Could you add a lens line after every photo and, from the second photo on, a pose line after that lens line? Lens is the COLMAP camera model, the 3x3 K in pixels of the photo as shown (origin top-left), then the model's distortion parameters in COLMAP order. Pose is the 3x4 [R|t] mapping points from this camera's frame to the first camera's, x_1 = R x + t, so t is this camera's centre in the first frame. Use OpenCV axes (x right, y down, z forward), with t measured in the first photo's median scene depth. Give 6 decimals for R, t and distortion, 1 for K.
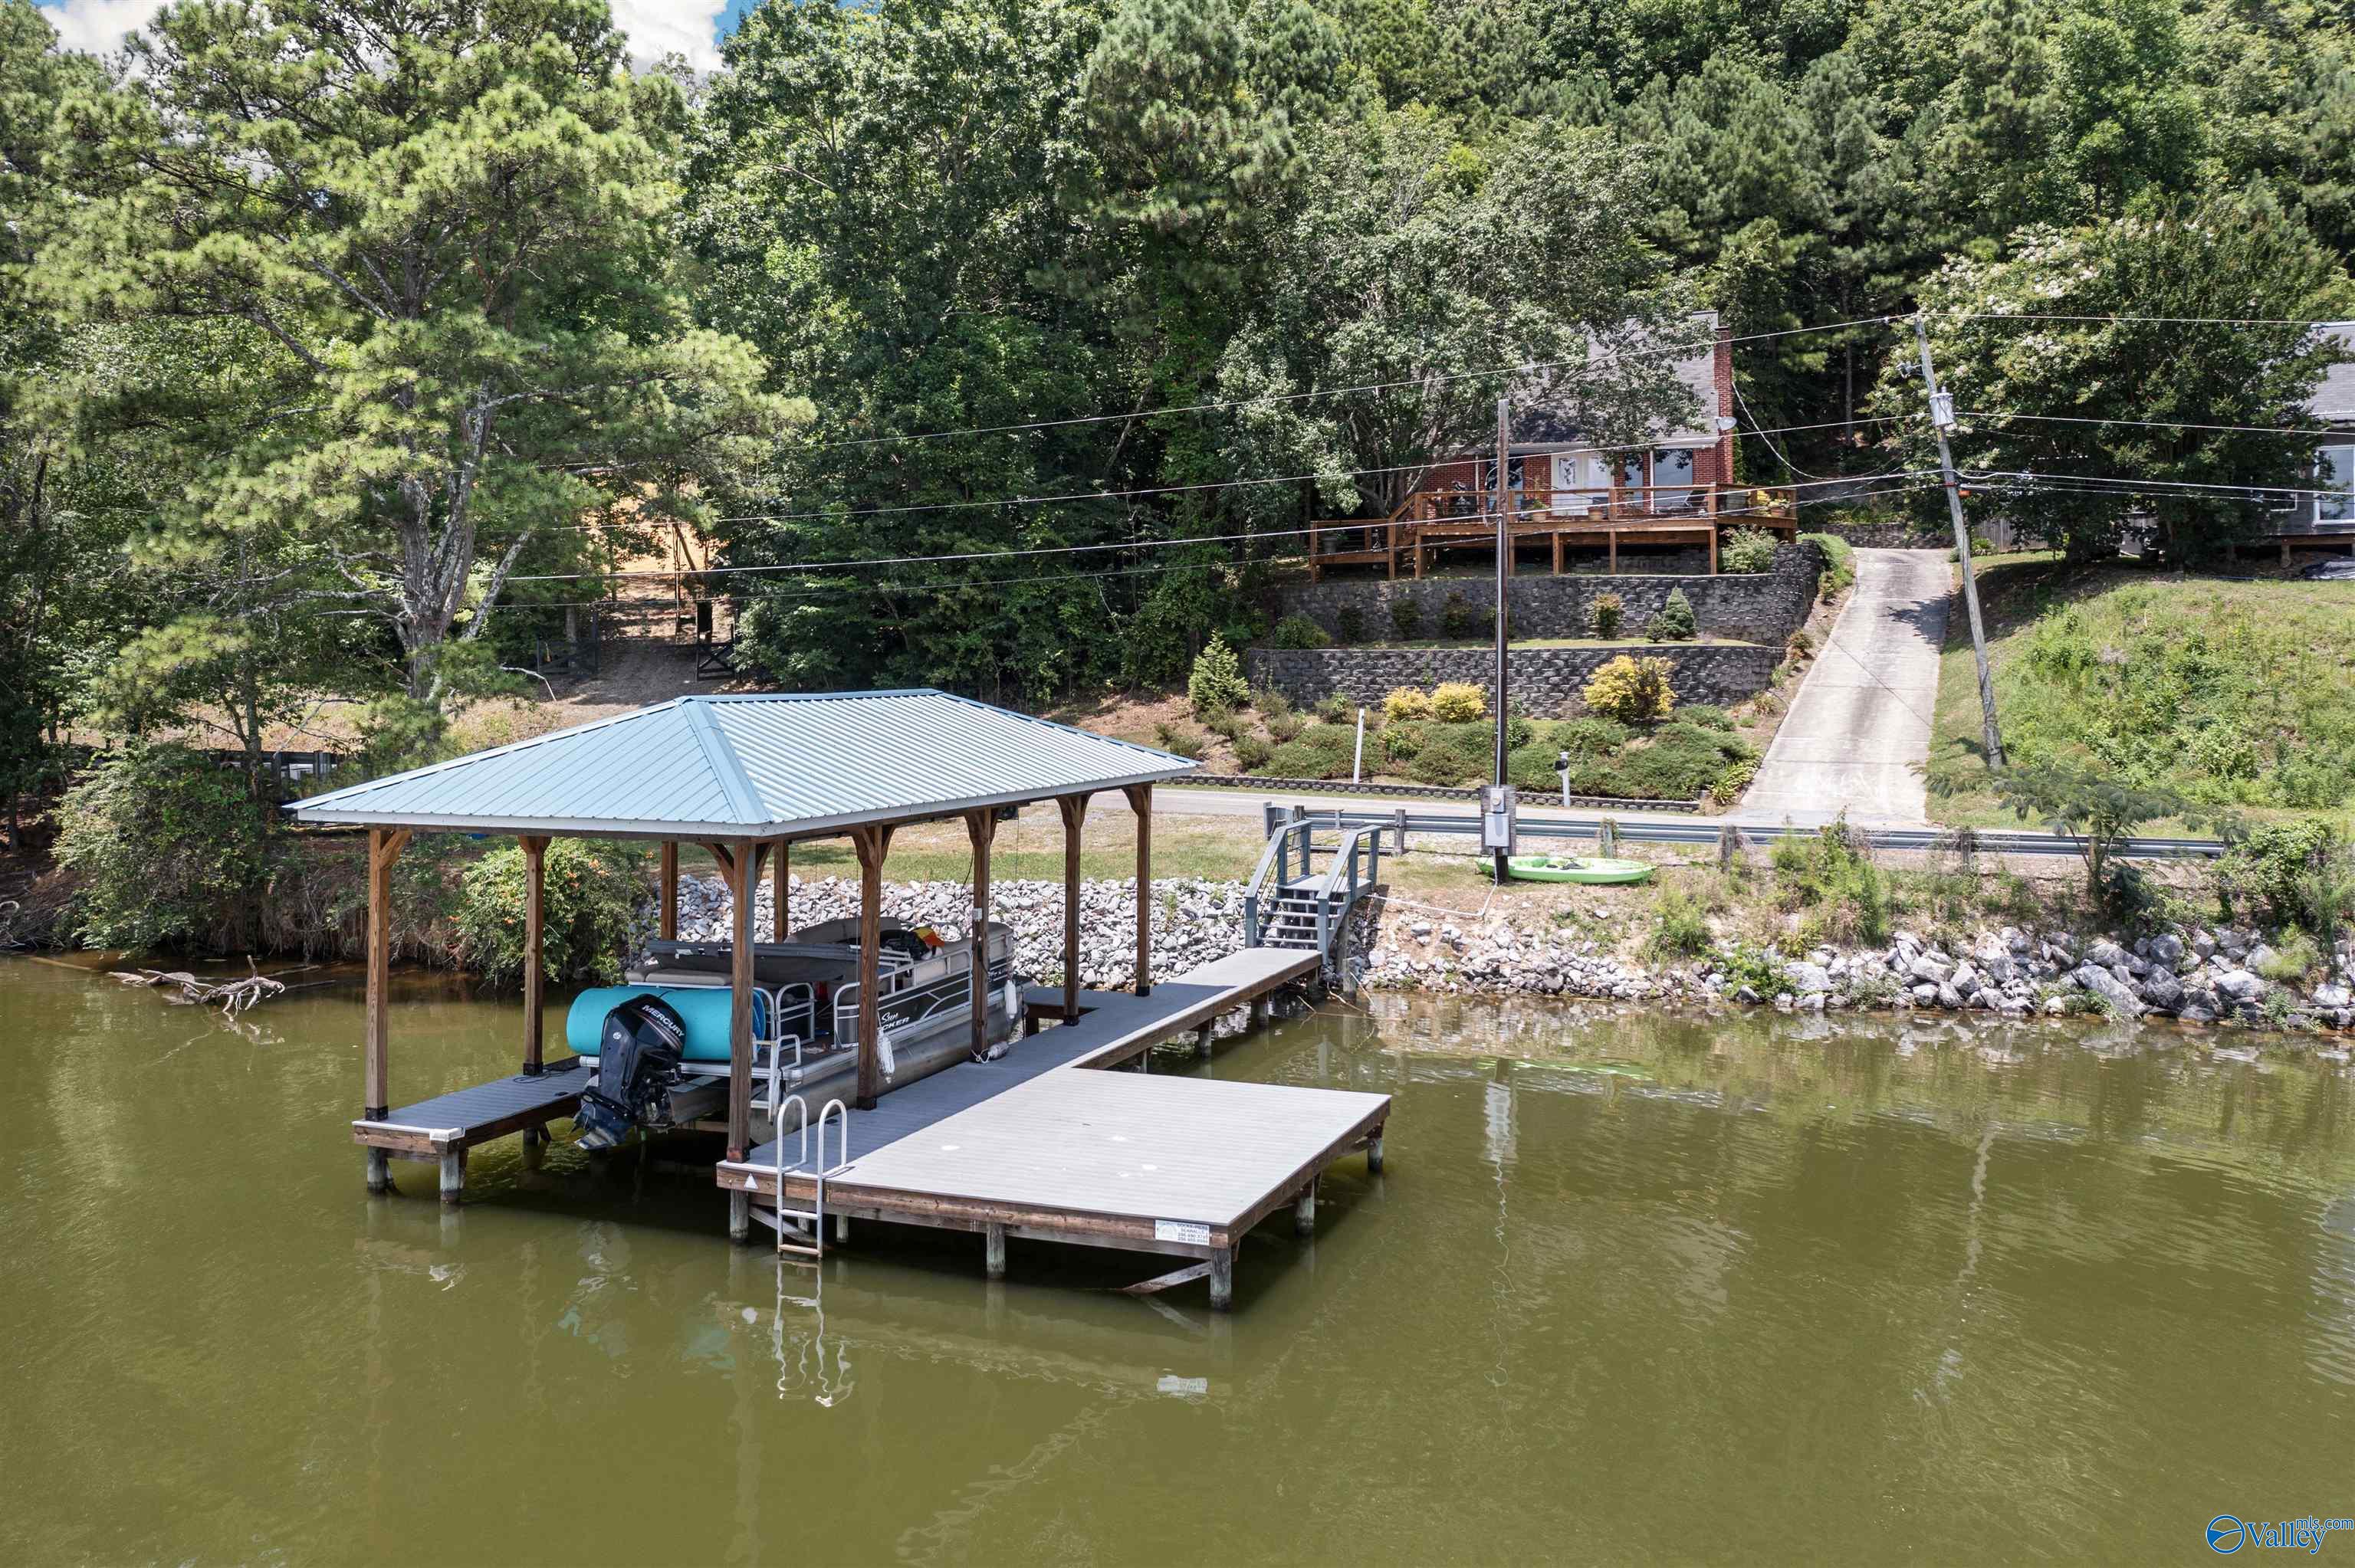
lens RADIAL K [[1942.0, 0, 1148.2], [0, 1942.0, 628.1], [0, 0, 1]] dist [-0.012556, 0.000418]
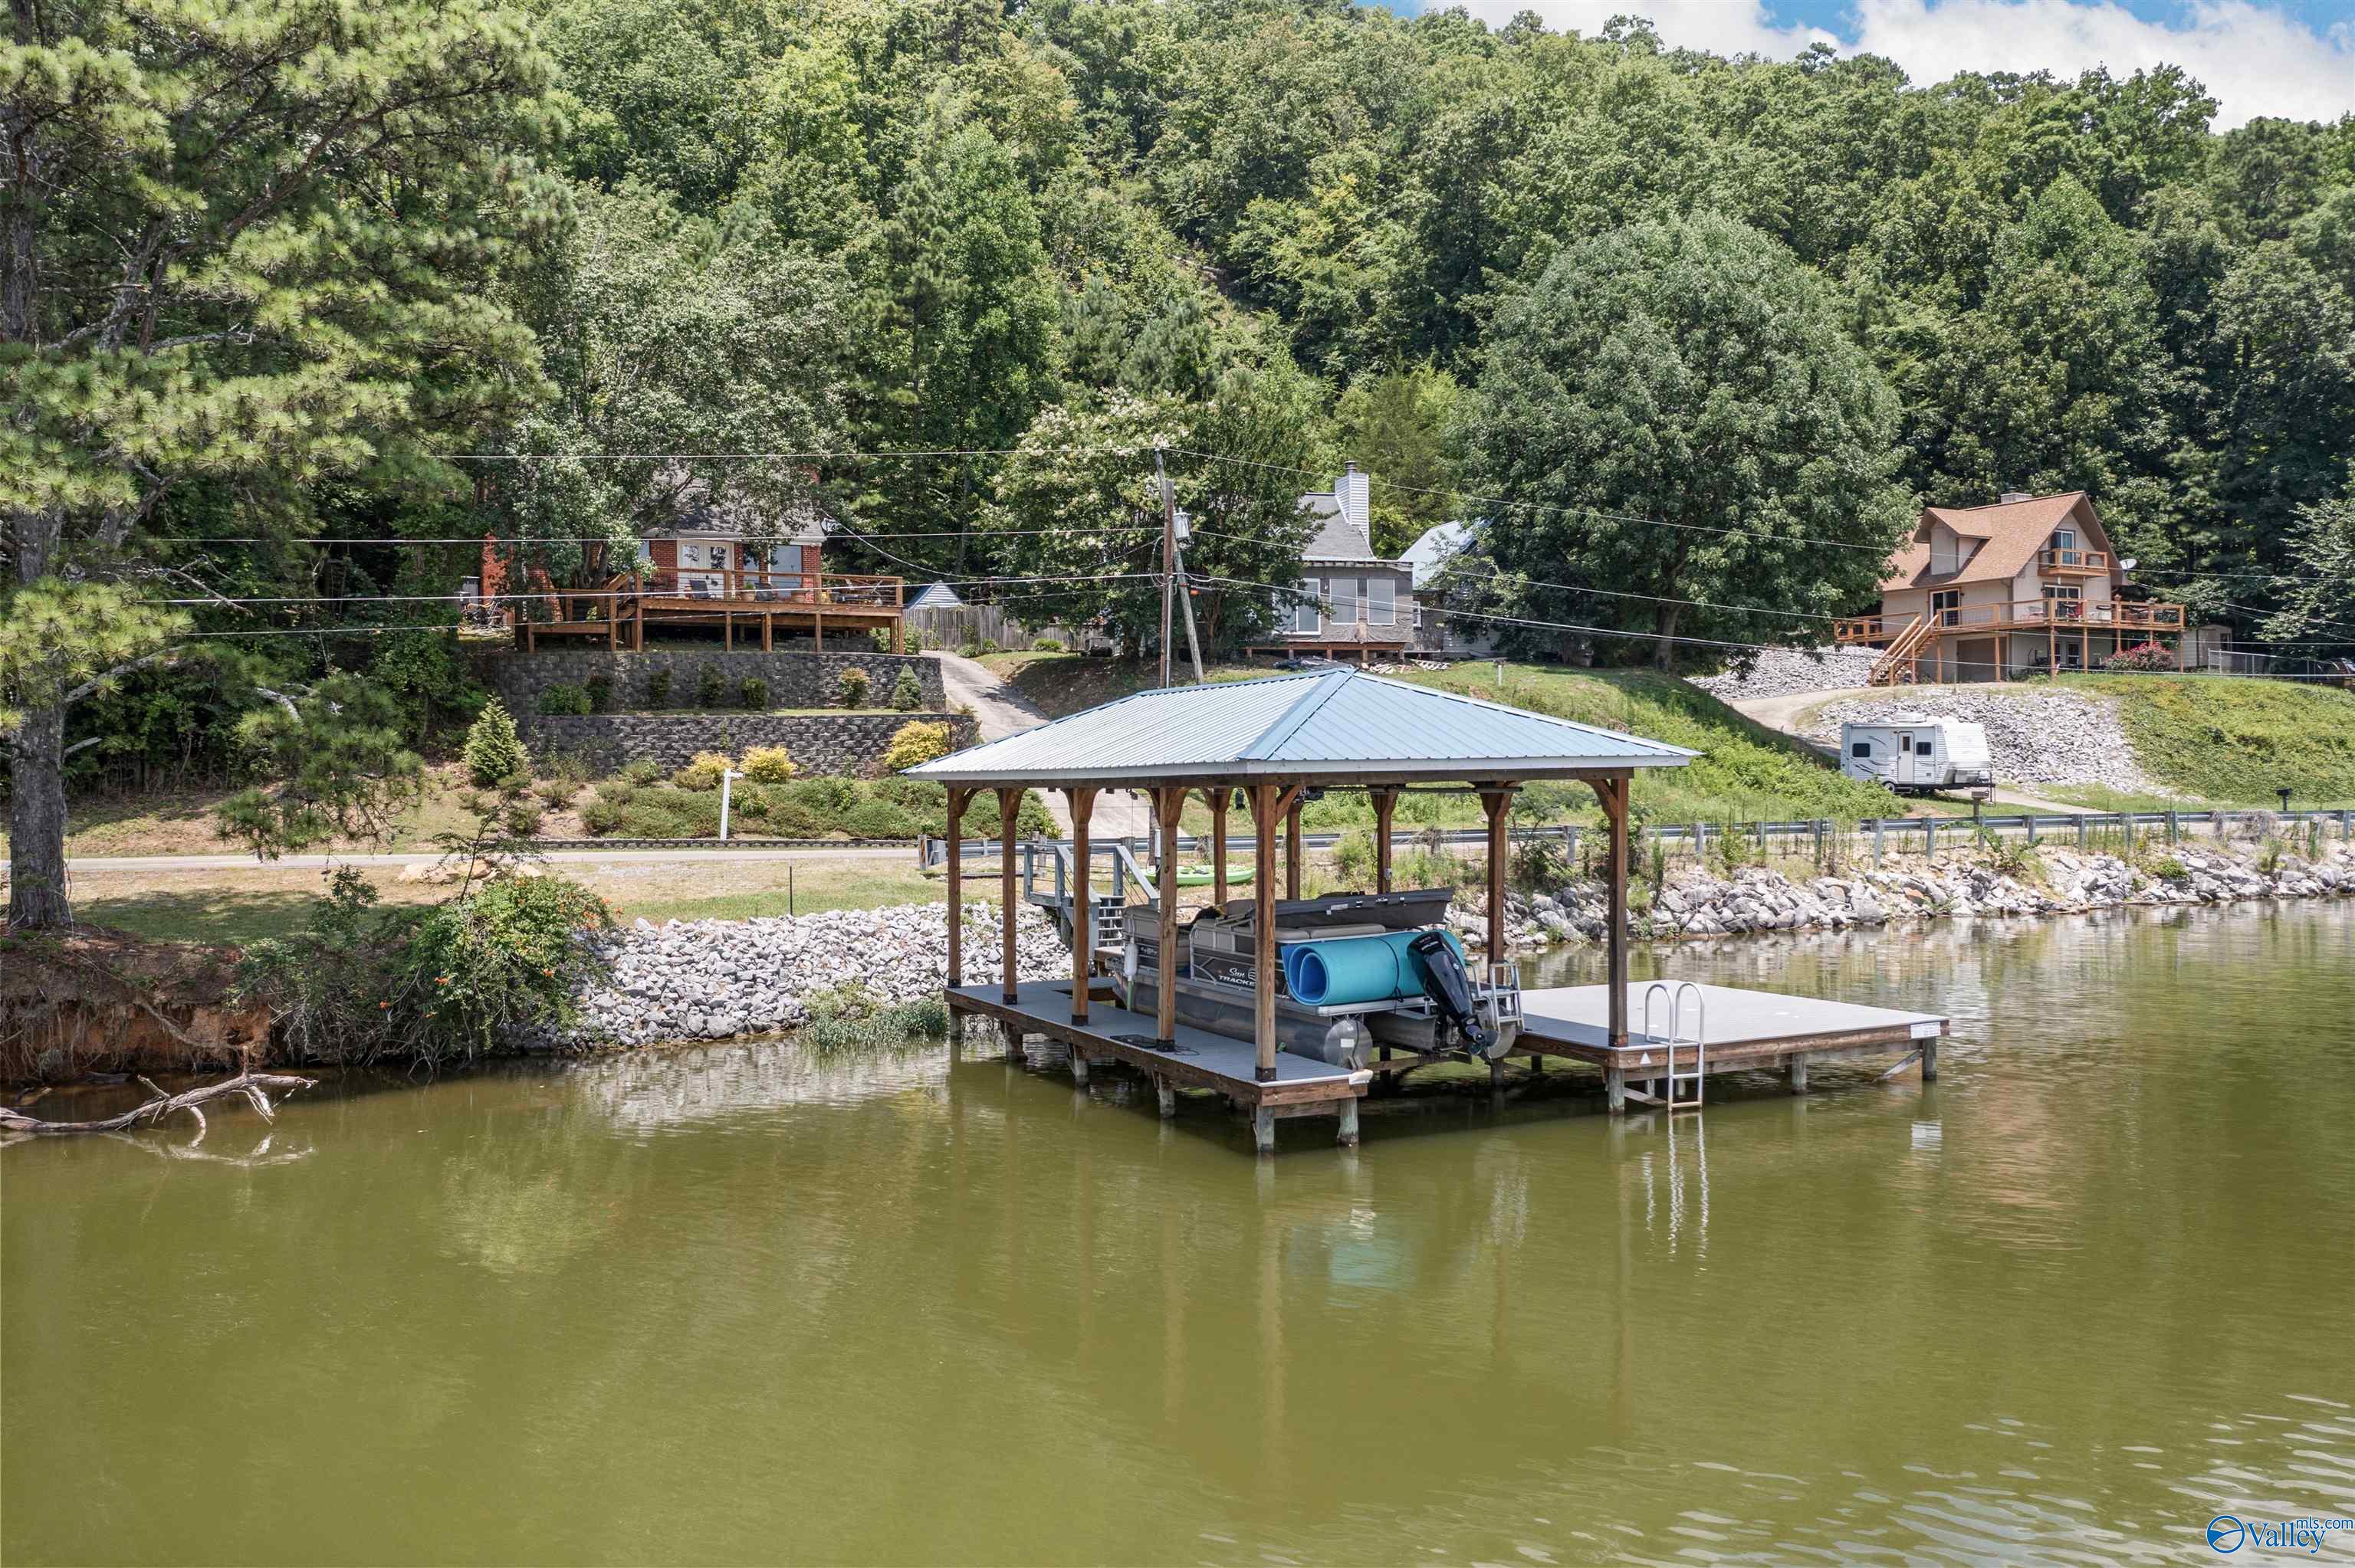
lens RADIAL K [[1857.8, 0, 1177.5], [0, 1857.8, 784.0], [0, 0, 1]] dist [-0.010411, 0.003080]
pose [[0.687348, -0.011853, 0.726232, -0.432198], [0.001456, 0.999887, 0.014941, 0.034831], [-0.726327, -0.009213, 0.687288, 0.149092]]
